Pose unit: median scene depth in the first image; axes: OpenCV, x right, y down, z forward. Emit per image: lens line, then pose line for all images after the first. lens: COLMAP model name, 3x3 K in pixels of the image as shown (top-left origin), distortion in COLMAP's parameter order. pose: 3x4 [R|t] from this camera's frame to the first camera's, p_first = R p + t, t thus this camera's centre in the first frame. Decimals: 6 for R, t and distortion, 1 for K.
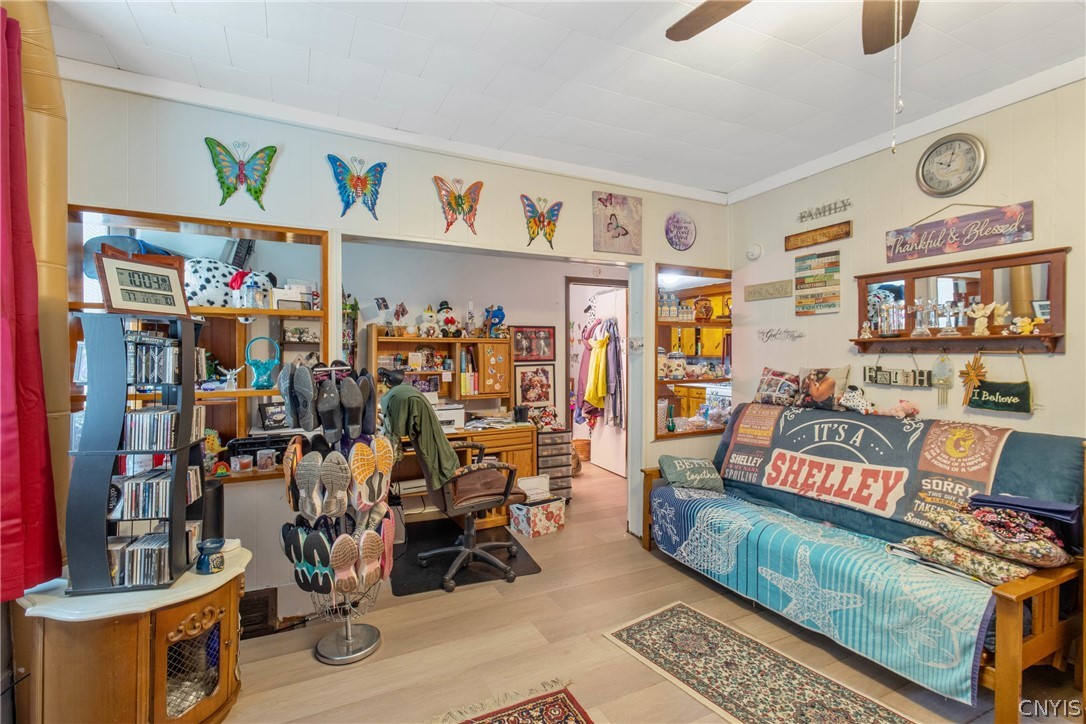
lens RADIAL K [[500.4, 0, 543.0], [0, 500.4, 362.0], [0, 0, 1]] dist [-0.001322, 0.000200]
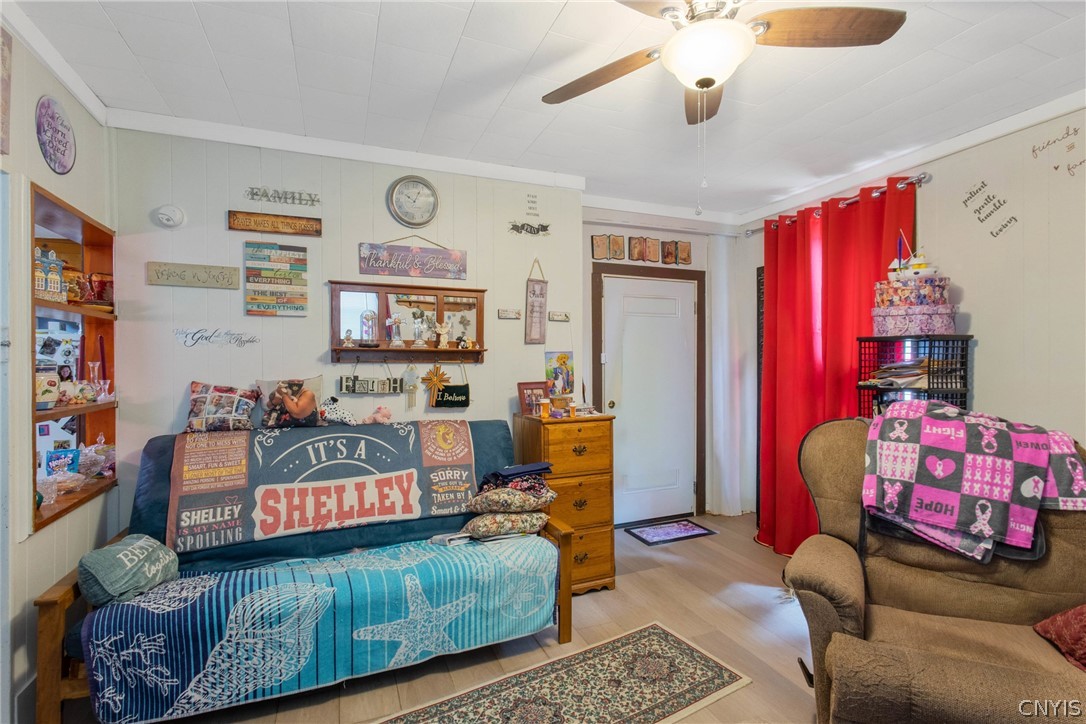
lens RADIAL K [[500.4, 0, 543.0], [0, 500.4, 362.0], [0, 0, 1]] dist [-0.001322, 0.000200]
pose [[0.072297, 0.003688, 0.997376, -0.301738], [0.014039, 0.999890, -0.004715, -0.008636], [-0.997284, 0.014343, 0.072237, 0.570333]]
